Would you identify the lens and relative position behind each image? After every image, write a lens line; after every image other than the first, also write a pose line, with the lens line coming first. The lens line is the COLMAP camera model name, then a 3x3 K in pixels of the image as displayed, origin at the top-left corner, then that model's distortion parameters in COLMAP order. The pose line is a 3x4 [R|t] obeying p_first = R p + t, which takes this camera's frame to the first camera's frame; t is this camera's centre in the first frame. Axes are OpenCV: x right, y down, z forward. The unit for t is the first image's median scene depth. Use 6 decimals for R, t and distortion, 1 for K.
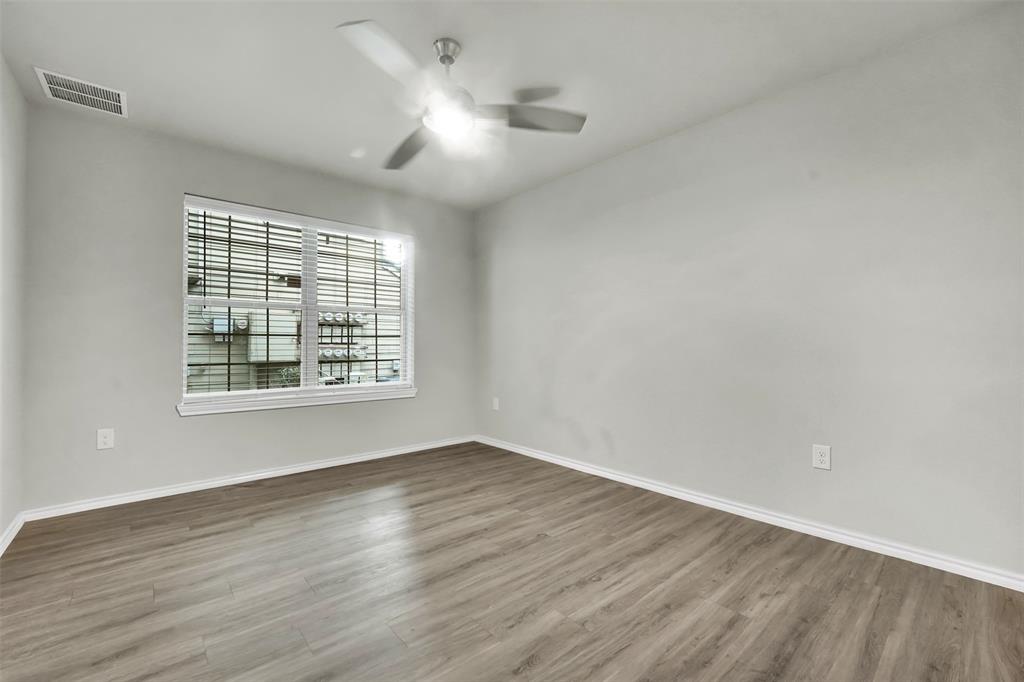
lens RADIAL K [[430.4, 0, 508.3], [0, 430.4, 346.1], [0, 0, 1]] dist [-0.025855, 0.001501]
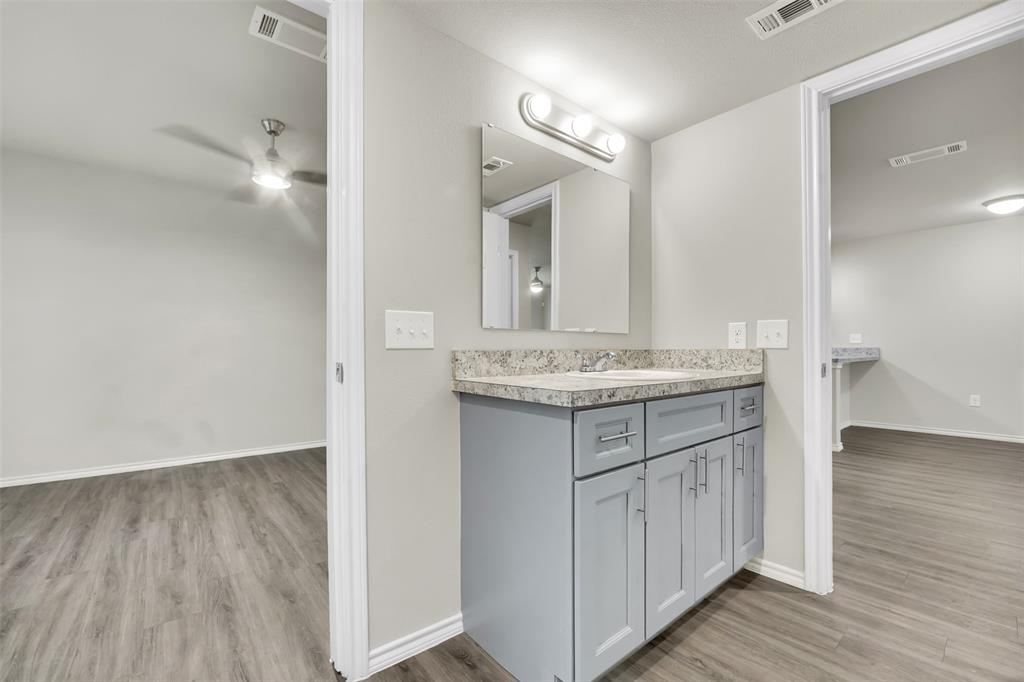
lens RADIAL K [[430.4, 0, 512.9], [0, 430.4, 341.0], [0, 0, 1]] dist [-0.025855, 0.001501]
pose [[0.031179, 0.017091, 0.999368, -1.425979], [-0.001844, 0.999853, -0.017042, -0.015292], [-0.999512, -0.001311, 0.031206, 0.171759]]
